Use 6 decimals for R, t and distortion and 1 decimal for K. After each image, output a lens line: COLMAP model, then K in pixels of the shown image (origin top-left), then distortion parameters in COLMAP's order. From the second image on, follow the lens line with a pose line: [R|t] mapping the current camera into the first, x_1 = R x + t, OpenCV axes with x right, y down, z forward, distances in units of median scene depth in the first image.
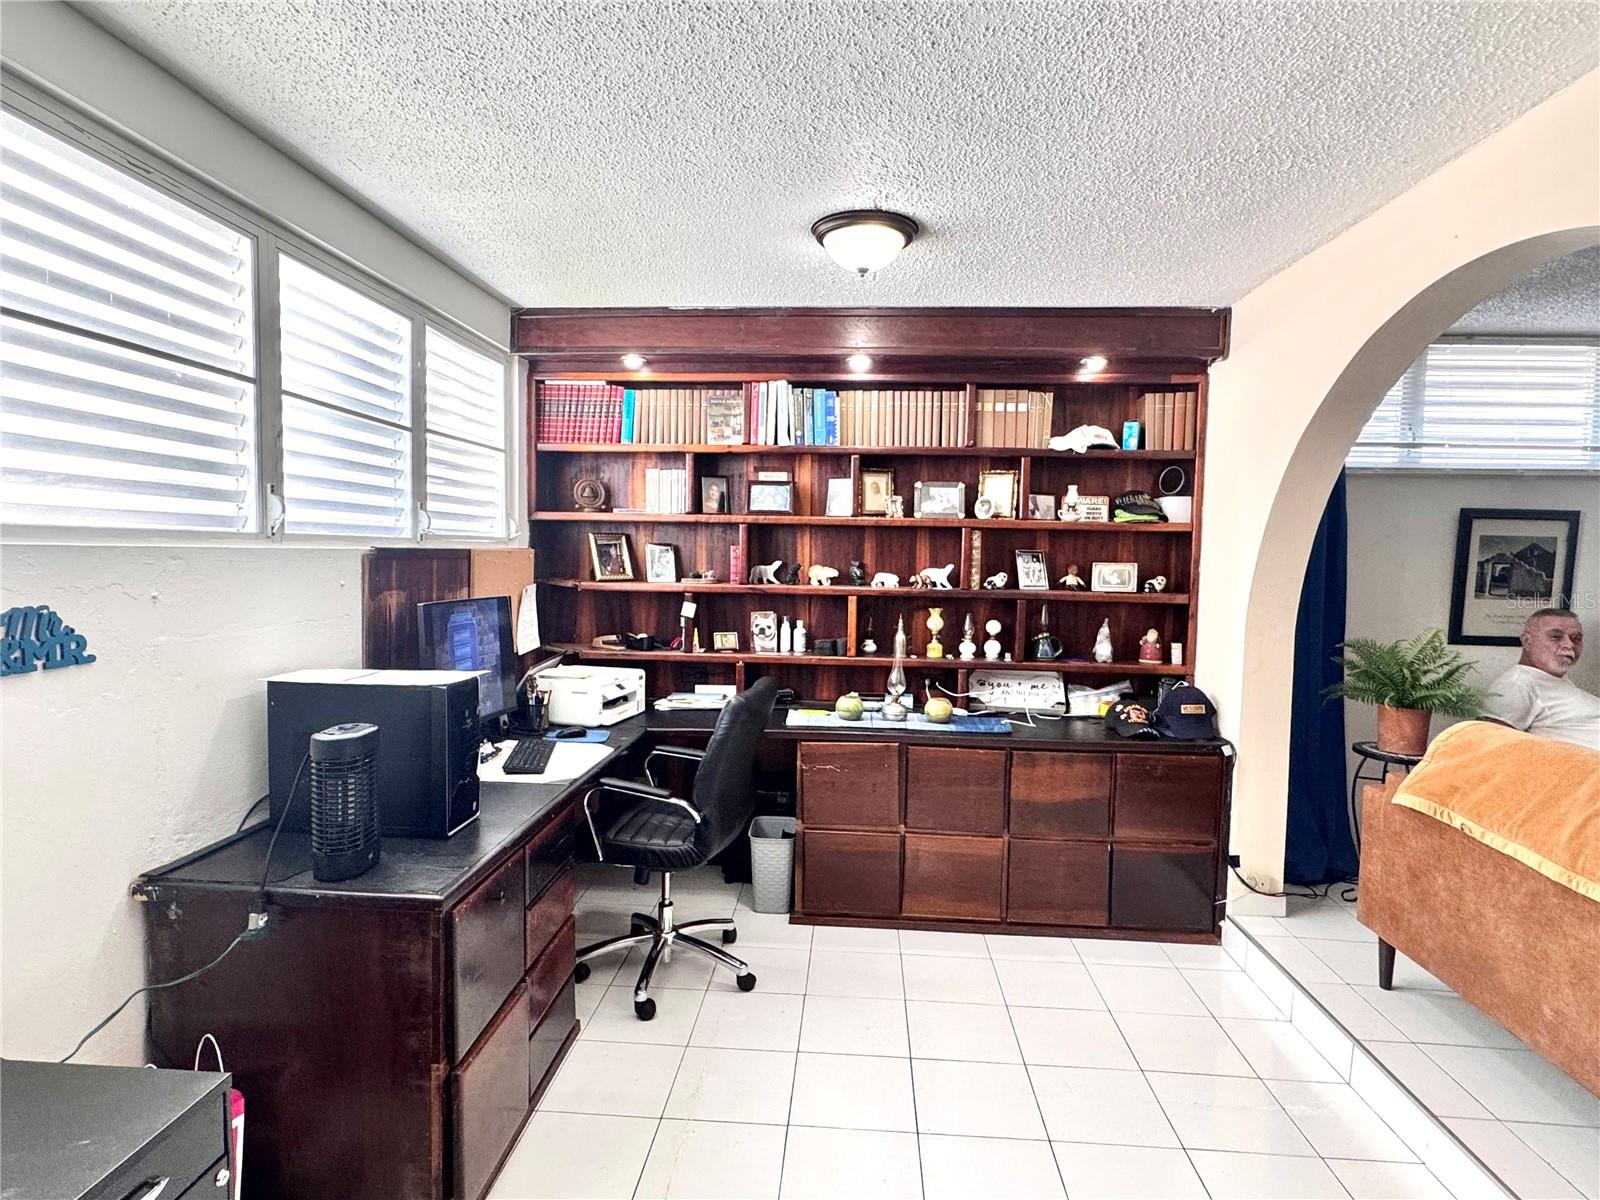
lens RADIAL K [[872.8, 0, 800.0], [0, 872.8, 600.0], [0, 0, 1]] dist [0.000409, 0.000058]
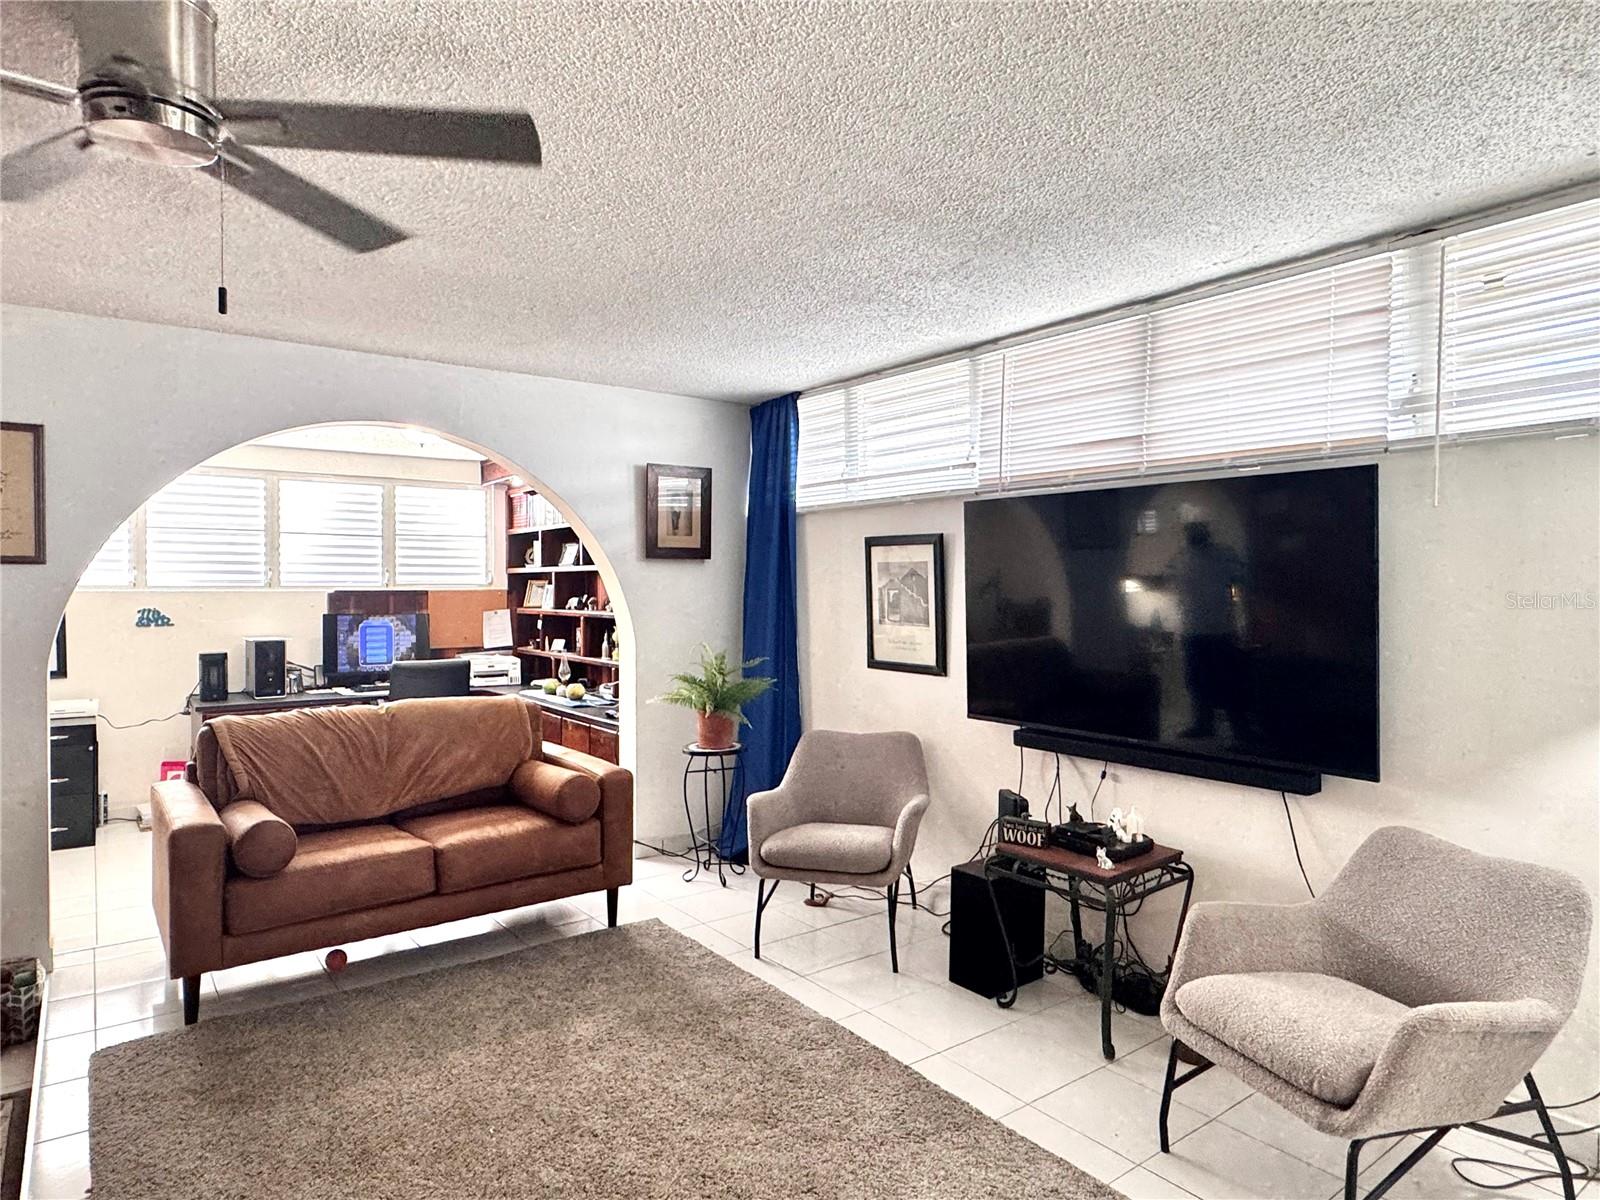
lens RADIAL K [[936.1, 0, 800.0], [0, 936.1, 600.0], [0, 0, 1]] dist [-0.001592, -0.000068]
pose [[0.655865, -0.006908, -0.754847, 1.554892], [-0.030249, 0.998914, -0.035424, 0.011934], [0.754272, 0.046067, 0.654944, 0.210625]]
